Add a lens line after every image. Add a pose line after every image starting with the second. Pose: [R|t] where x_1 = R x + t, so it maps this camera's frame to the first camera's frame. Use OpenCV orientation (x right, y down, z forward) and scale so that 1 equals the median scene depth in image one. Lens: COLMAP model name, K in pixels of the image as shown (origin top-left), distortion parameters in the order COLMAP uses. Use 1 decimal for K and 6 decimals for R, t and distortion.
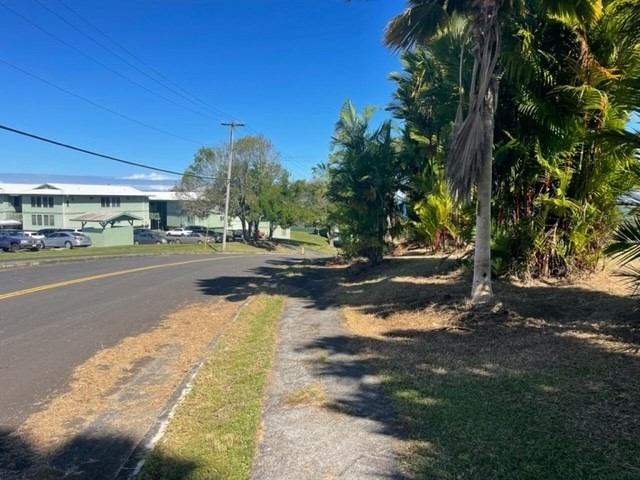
lens RADIAL K [[471.6, 0, 325.6], [0, 471.6, 239.3], [0, 0, 1]] dist [0.054943, -0.084908]
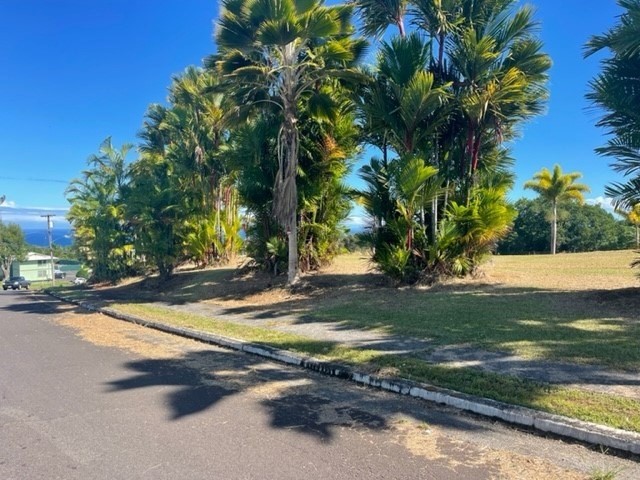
lens RADIAL K [[471.6, 0, 325.6], [0, 471.6, 239.3], [0, 0, 1]] dist [0.054943, -0.084908]
pose [[0.791429, -0.032041, 0.610420, -0.503137], [0.061622, 0.997720, -0.027524, 0.019464], [-0.608147, 0.059399, 0.791599, -0.362932]]
